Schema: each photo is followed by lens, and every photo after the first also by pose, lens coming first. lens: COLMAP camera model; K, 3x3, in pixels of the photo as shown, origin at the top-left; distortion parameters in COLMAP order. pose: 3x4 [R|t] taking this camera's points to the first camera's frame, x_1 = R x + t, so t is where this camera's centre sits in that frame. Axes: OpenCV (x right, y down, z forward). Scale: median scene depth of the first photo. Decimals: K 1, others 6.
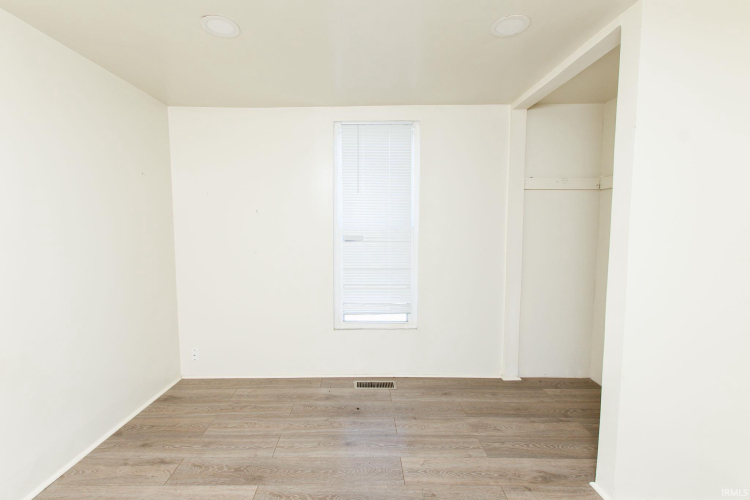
lens RADIAL K [[345.1, 0, 358.9], [0, 345.1, 251.4], [0, 0, 1]] dist [0.008808, -0.000541]
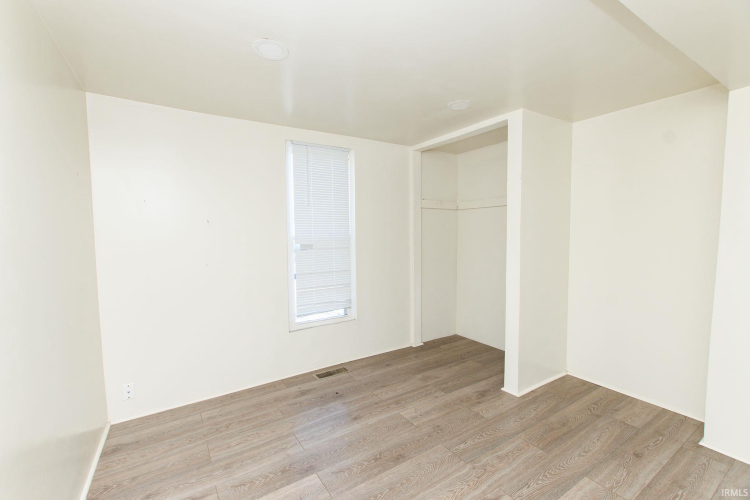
lens RADIAL K [[322.4, 0, 367.3], [0, 322.4, 251.2], [0, 0, 1]] dist [0.016020, -0.008544]
pose [[0.839977, -0.039844, 0.541157, -0.495658], [0.051592, 0.998647, -0.006552, -0.007102], [-0.540164, 0.033423, 0.840896, 0.019664]]
